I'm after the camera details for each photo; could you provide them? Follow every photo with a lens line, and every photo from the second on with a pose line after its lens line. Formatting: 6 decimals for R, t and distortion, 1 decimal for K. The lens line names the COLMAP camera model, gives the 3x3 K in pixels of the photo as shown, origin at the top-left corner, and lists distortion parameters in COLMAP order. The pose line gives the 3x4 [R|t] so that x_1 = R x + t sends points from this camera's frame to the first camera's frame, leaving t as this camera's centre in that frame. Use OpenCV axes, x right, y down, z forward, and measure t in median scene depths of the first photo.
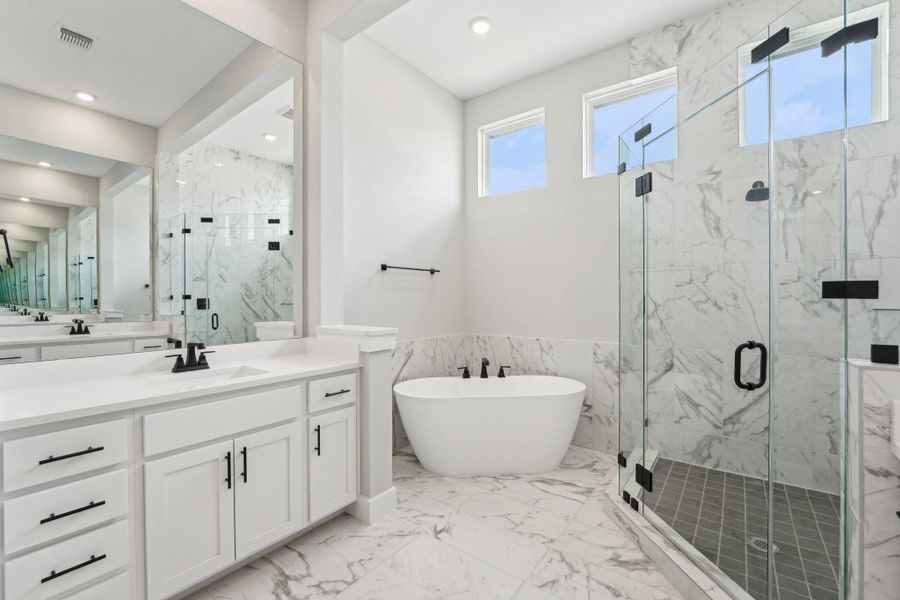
lens RADIAL K [[378.7, 0, 451.5], [0, 378.7, 291.9], [0, 0, 1]] dist [-0.024499, 0.000129]
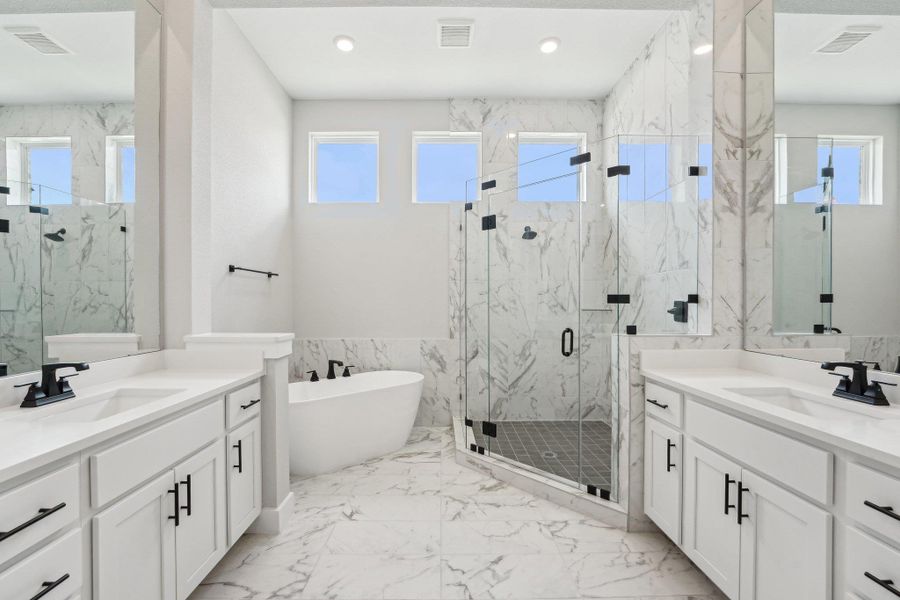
lens RADIAL K [[378.7, 0, 441.1], [0, 378.7, 304.1], [0, 0, 1]] dist [-0.024499, 0.000129]
pose [[0.798056, -0.000913, 0.602582, -0.393651], [-0.011004, 0.999810, 0.016089, -0.000399], [-0.602482, -0.019471, 0.797895, -0.021239]]
